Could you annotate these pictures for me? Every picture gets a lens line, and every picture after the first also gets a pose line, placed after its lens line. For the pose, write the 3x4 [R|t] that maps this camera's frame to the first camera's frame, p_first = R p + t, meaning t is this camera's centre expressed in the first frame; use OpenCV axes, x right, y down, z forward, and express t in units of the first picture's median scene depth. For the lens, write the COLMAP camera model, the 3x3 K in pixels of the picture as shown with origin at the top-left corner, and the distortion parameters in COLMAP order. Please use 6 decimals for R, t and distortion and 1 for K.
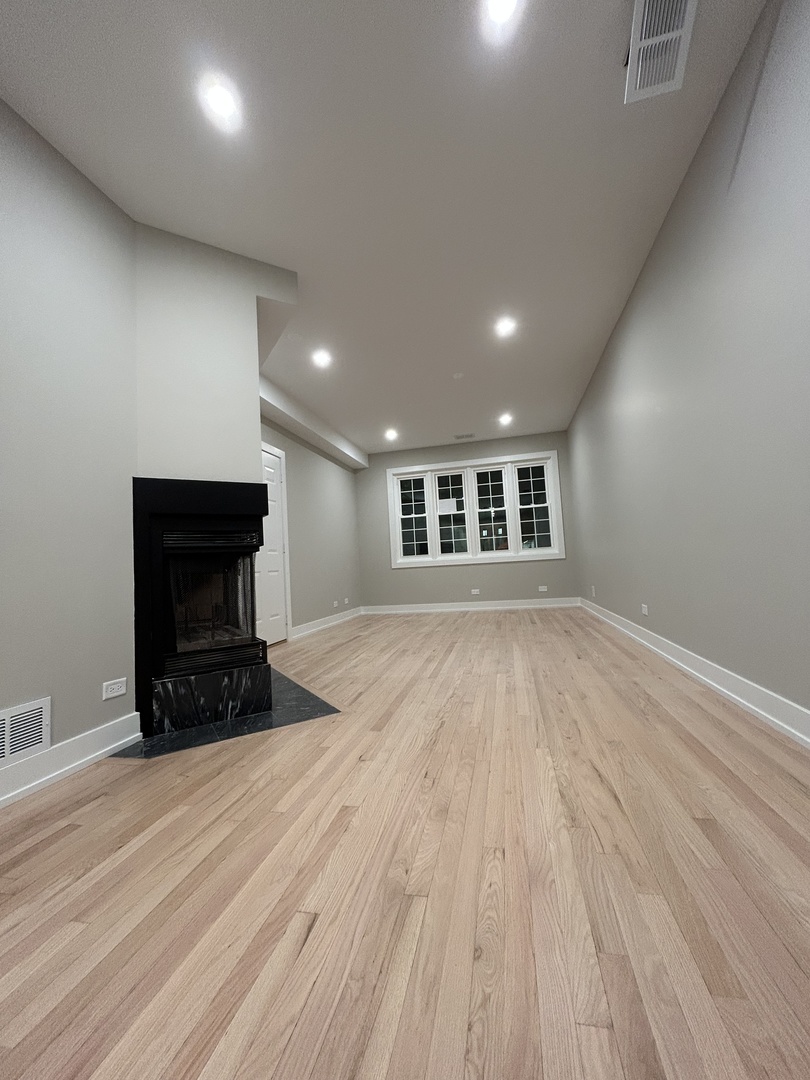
lens RADIAL K [[431.7, 0, 402.5], [0, 431.7, 538.3], [0, 0, 1]] dist [-0.001536, 0.001161]
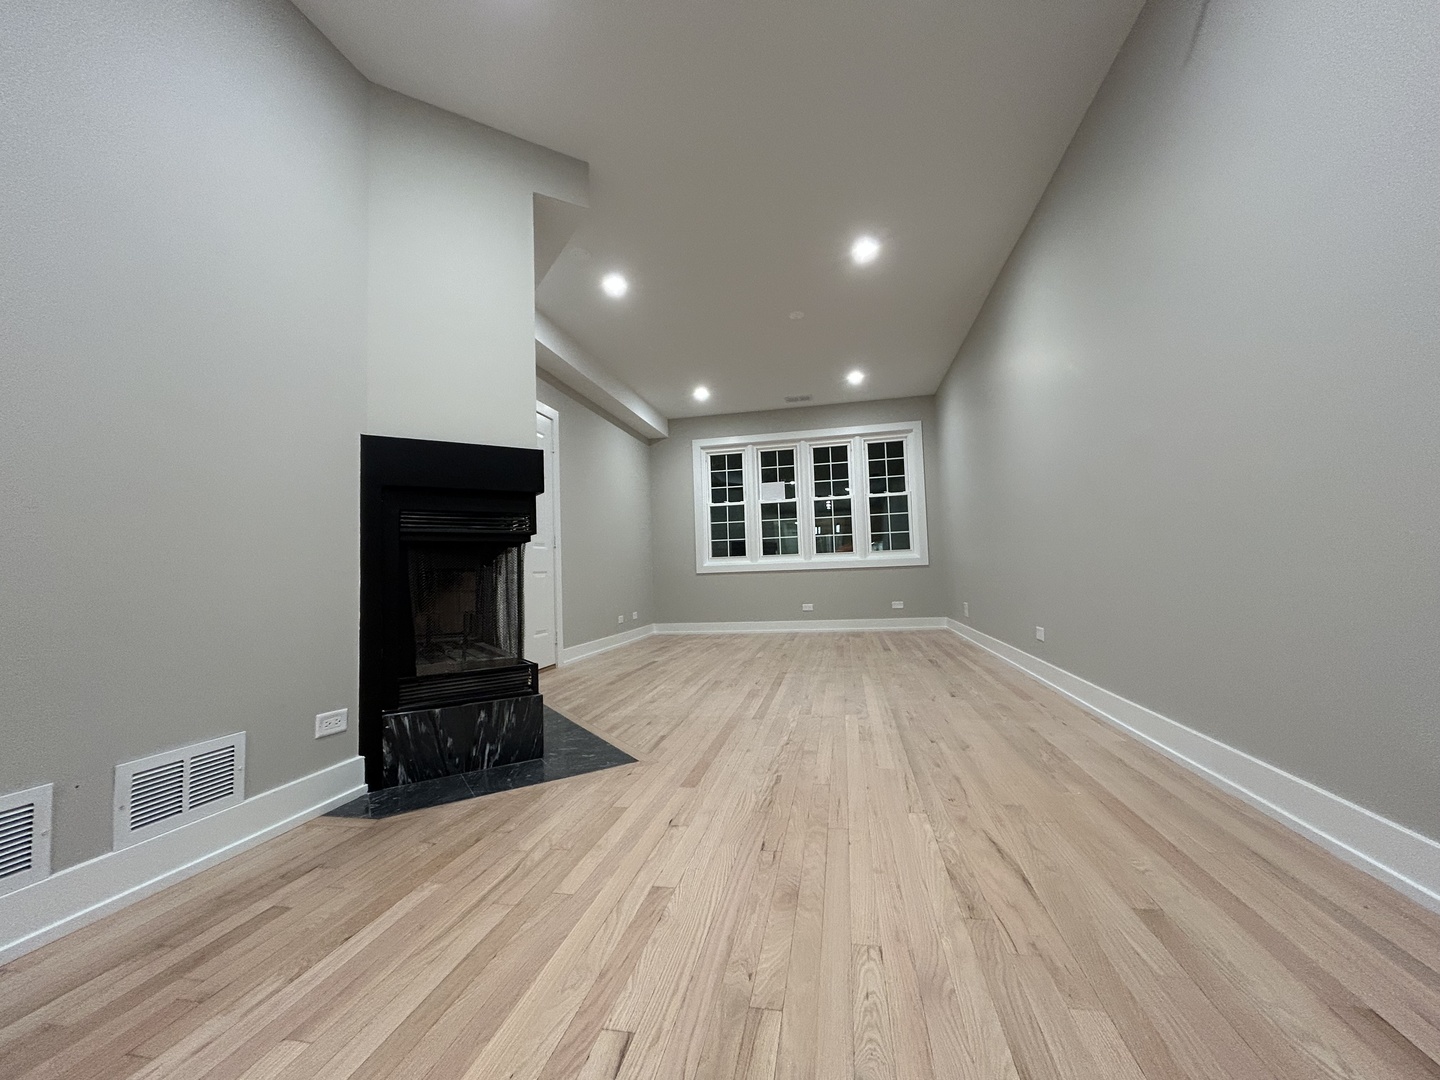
lens RADIAL K [[575.6, 0, 714.5], [0, 575.6, 539.3], [0, 0, 1]] dist [-0.001536, 0.001161]
pose [[0.999534, 0.024440, 0.018263, -0.040796], [-0.024533, 0.999687, 0.004870, 0.015687], [-0.018138, -0.005316, 0.999821, 0.016736]]
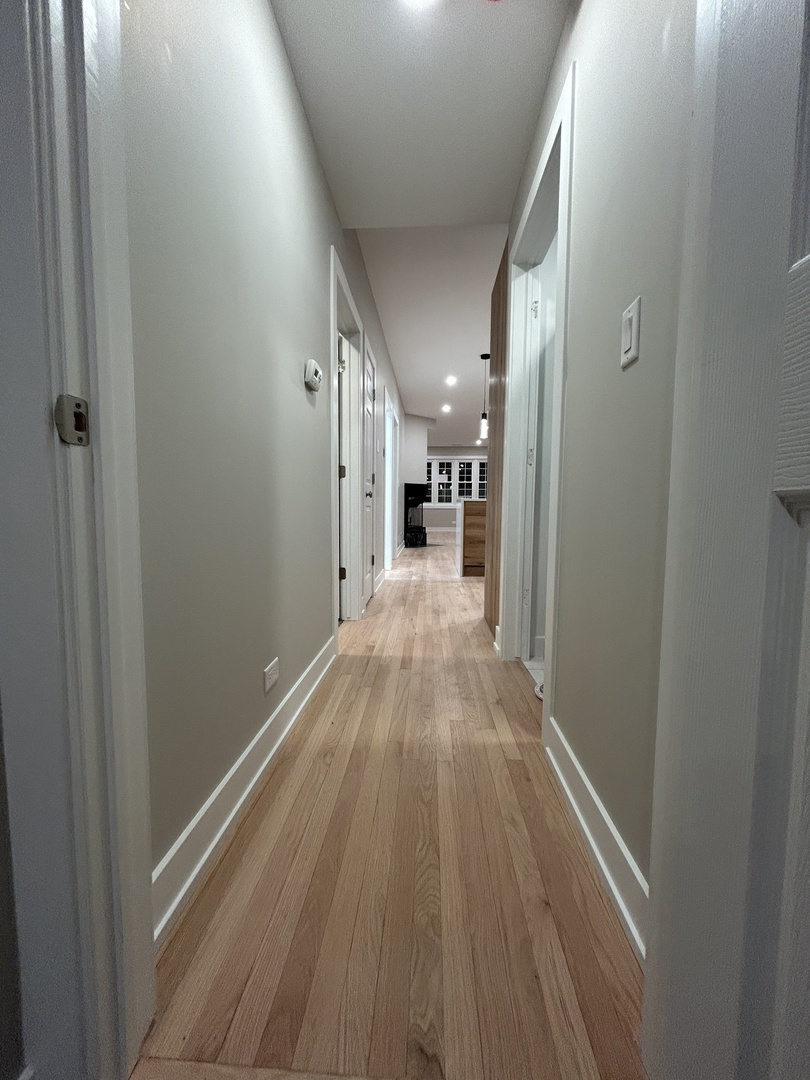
lens RADIAL K [[431.7, 0, 404.7], [0, 431.7, 537.5], [0, 0, 1]] dist [-0.001536, 0.001161]
pose [[0.981834, 0.044488, 0.184454, -1.263813], [-0.068653, 0.989554, 0.126764, -0.137508], [-0.176888, -0.137125, 0.974632, -2.770124]]
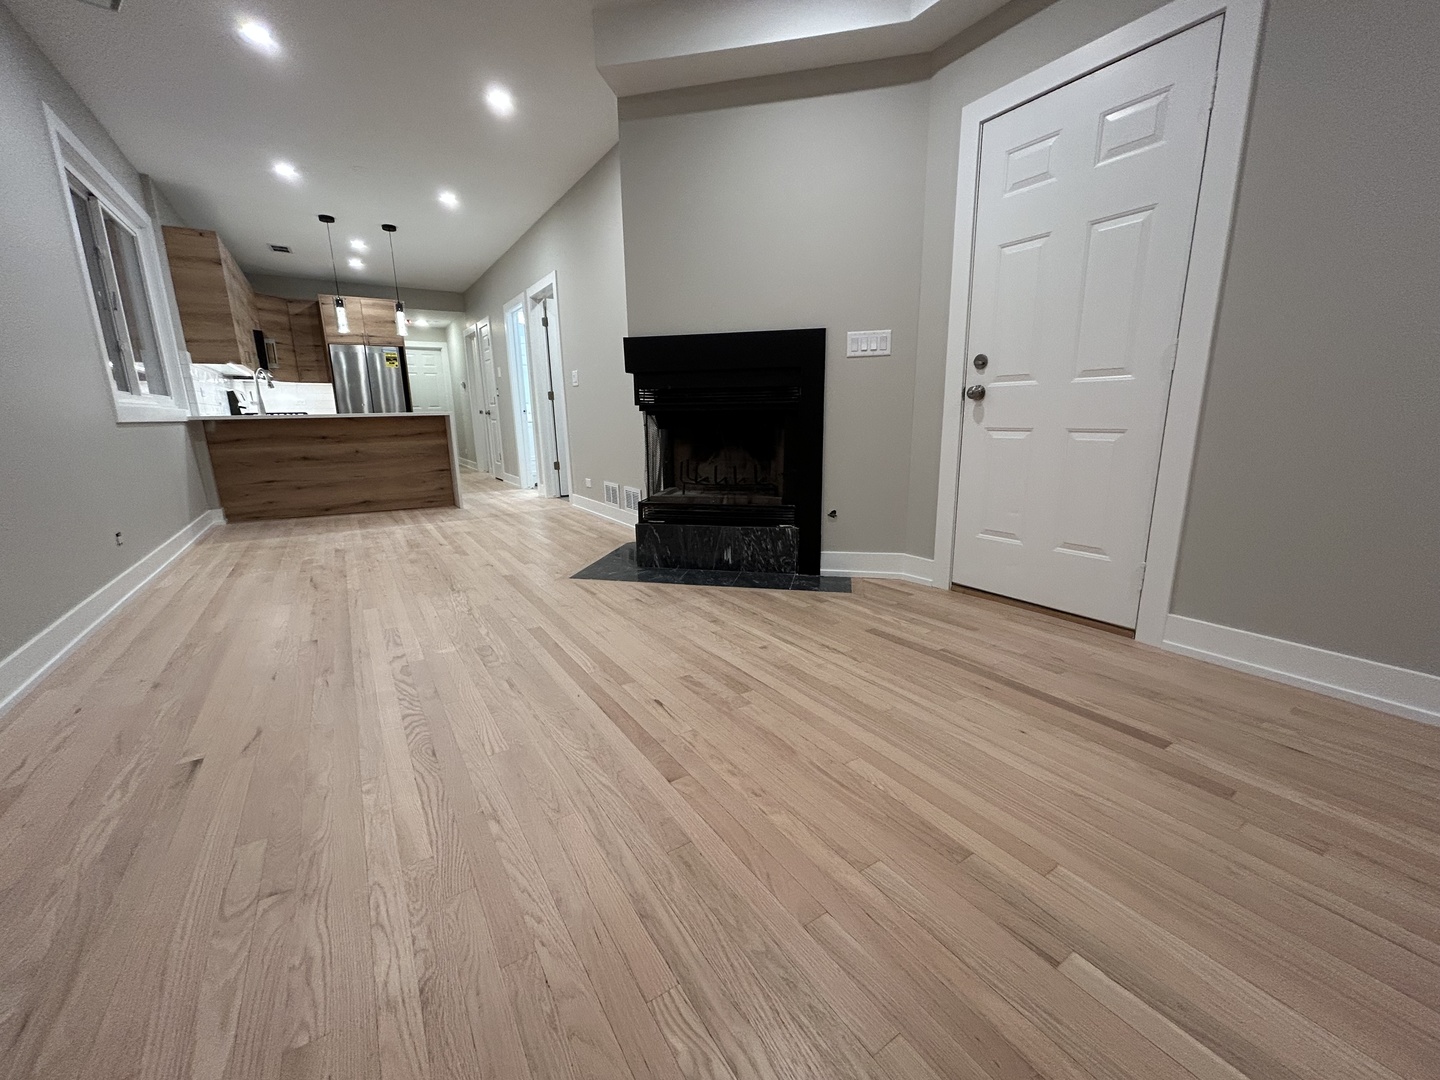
lens RADIAL K [[575.6, 0, 716.5], [0, 575.6, 536.3], [0, 0, 1]] dist [-0.001536, 0.001161]
pose [[-0.684849, 0.219286, -0.694907, 0.569685], [0.102267, 0.973131, 0.206296, 0.061600], [0.721473, 0.070216, -0.688873, 2.278578]]
